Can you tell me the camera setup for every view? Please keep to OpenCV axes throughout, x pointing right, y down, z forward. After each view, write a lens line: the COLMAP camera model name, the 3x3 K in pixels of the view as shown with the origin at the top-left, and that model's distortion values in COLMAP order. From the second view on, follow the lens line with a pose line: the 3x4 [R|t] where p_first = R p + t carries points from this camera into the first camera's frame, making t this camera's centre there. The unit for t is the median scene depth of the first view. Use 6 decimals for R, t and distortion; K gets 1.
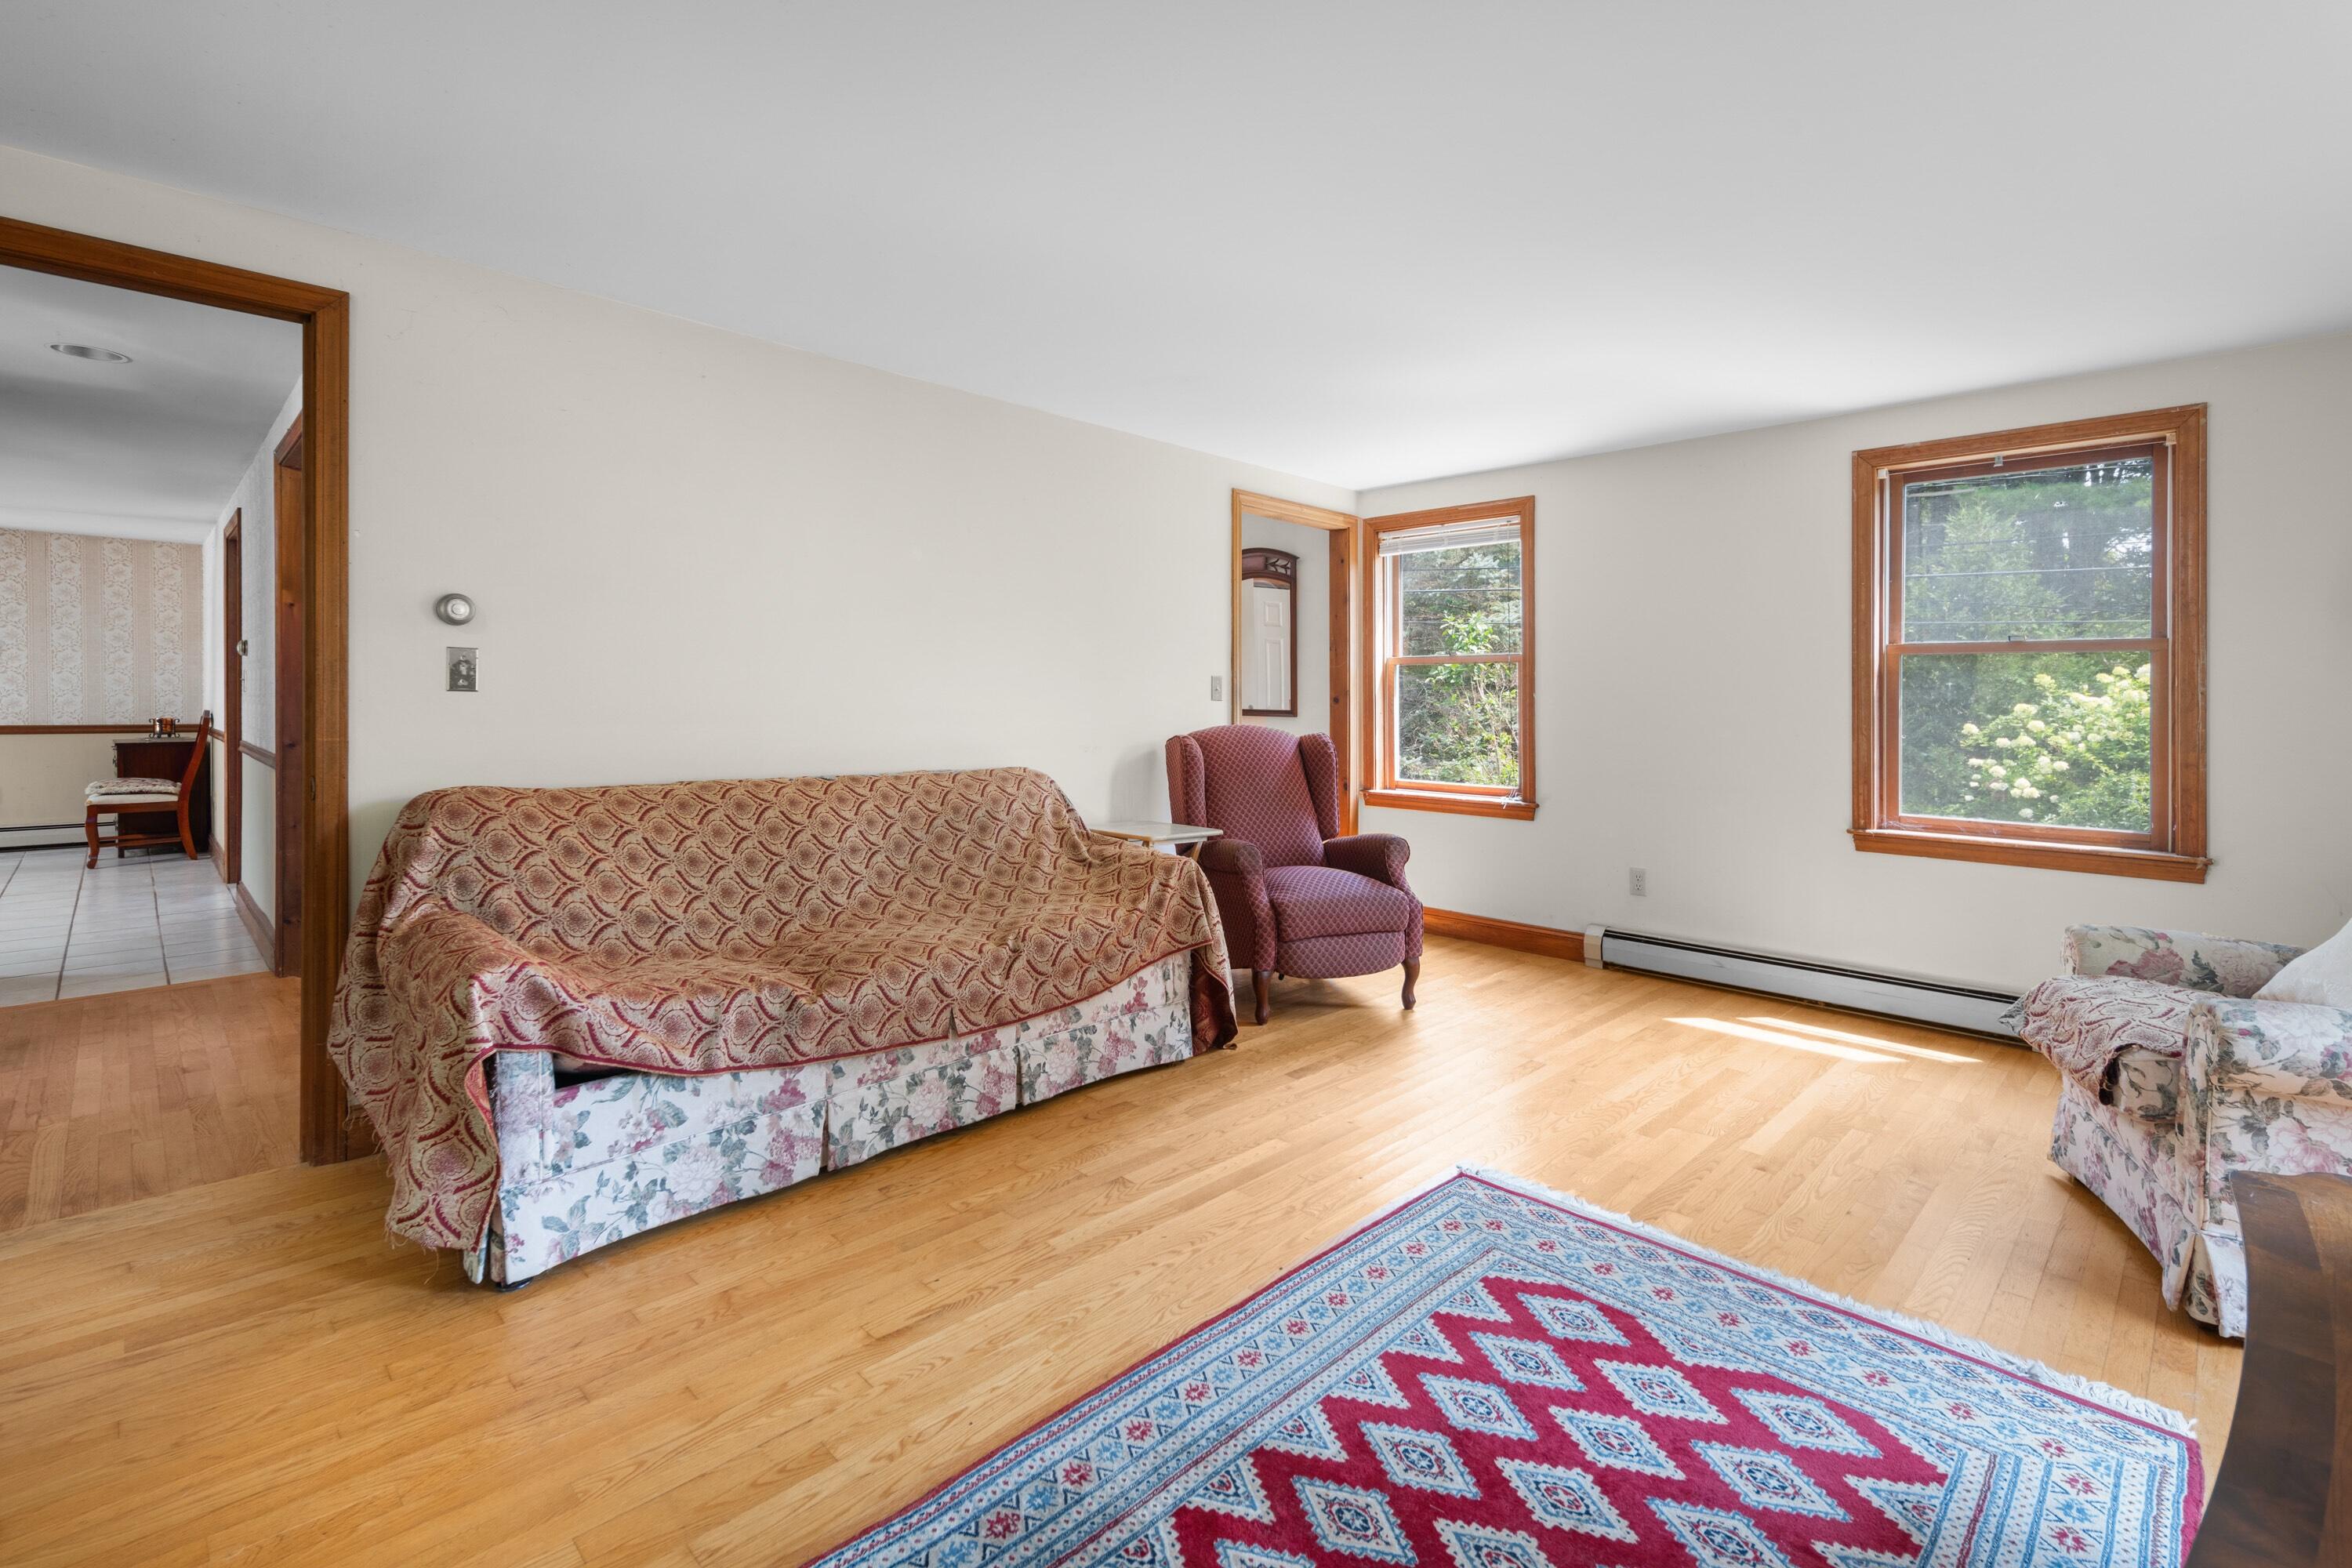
lens RADIAL K [[1036.1, 0, 1161.2], [0, 1036.1, 705.8], [0, 0, 1]] dist [0.002815, -0.000234]
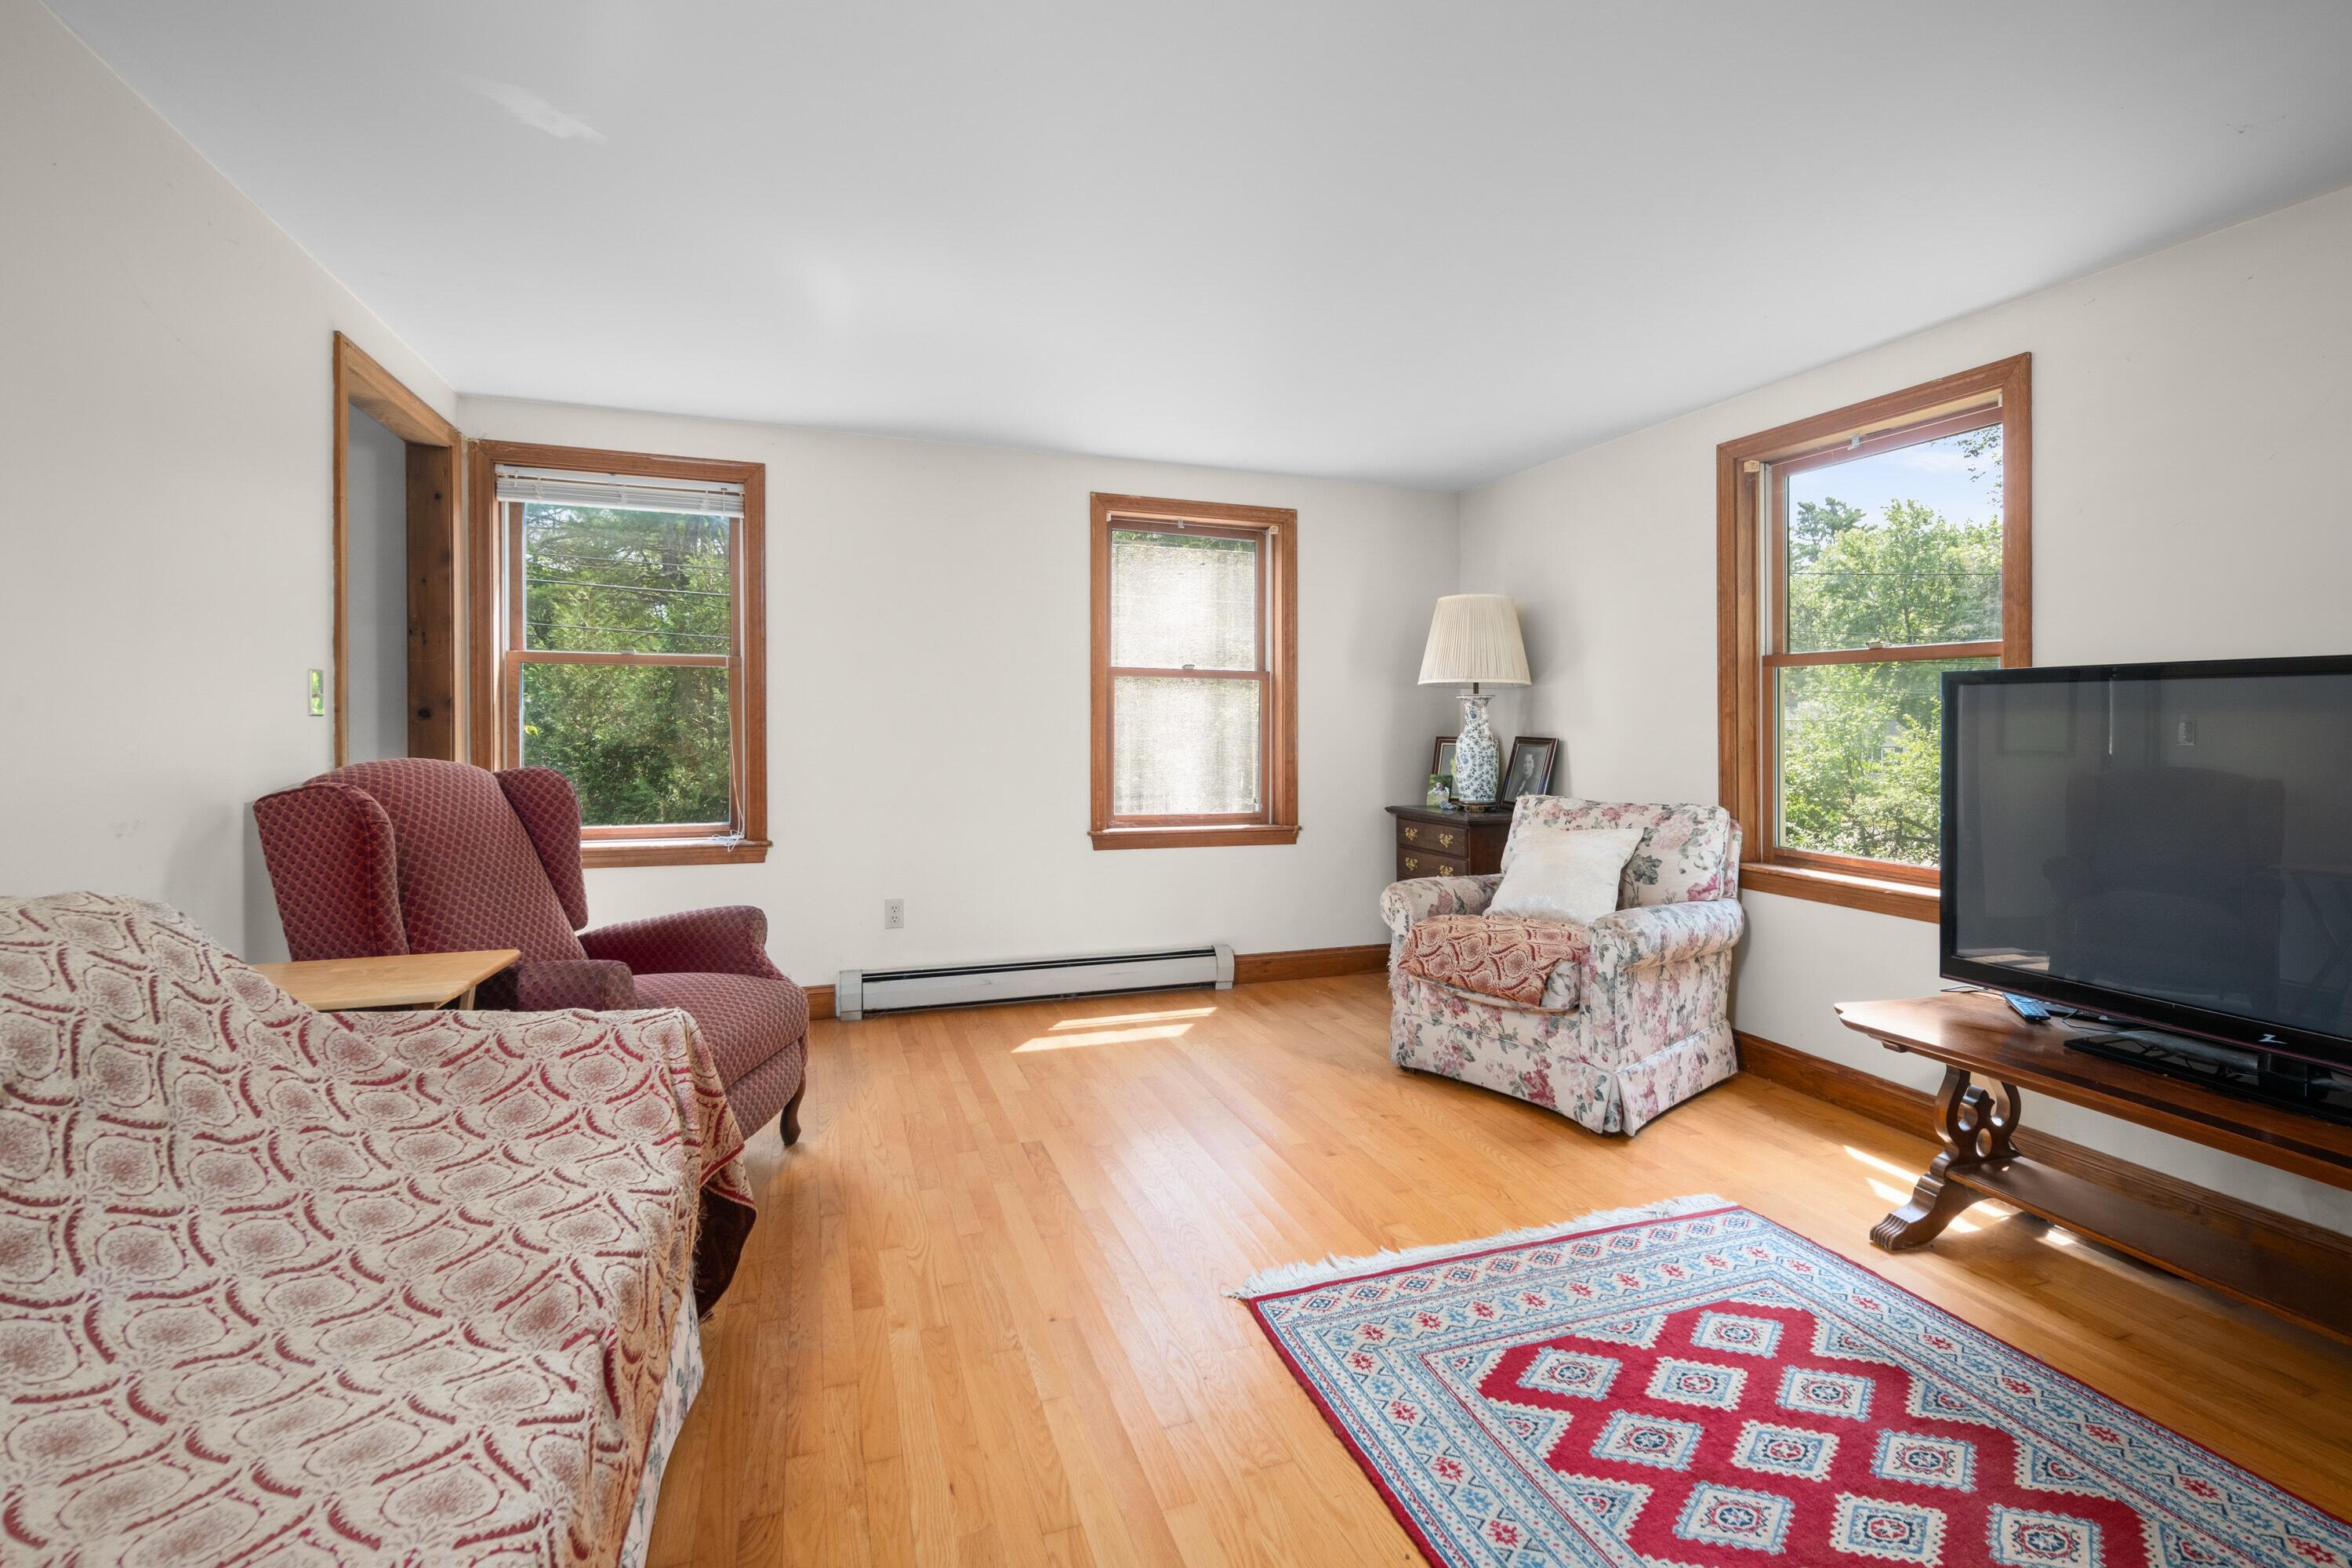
lens RADIAL K [[1036.1, 0, 1157.5], [0, 1036.1, 717.0], [0, 0, 1]] dist [0.002815, -0.000234]
pose [[0.424686, -0.004562, 0.905329, -0.604737], [0.000924, 0.999989, 0.004606, -0.016792], [-0.905340, -0.001119, 0.424686, 0.905901]]
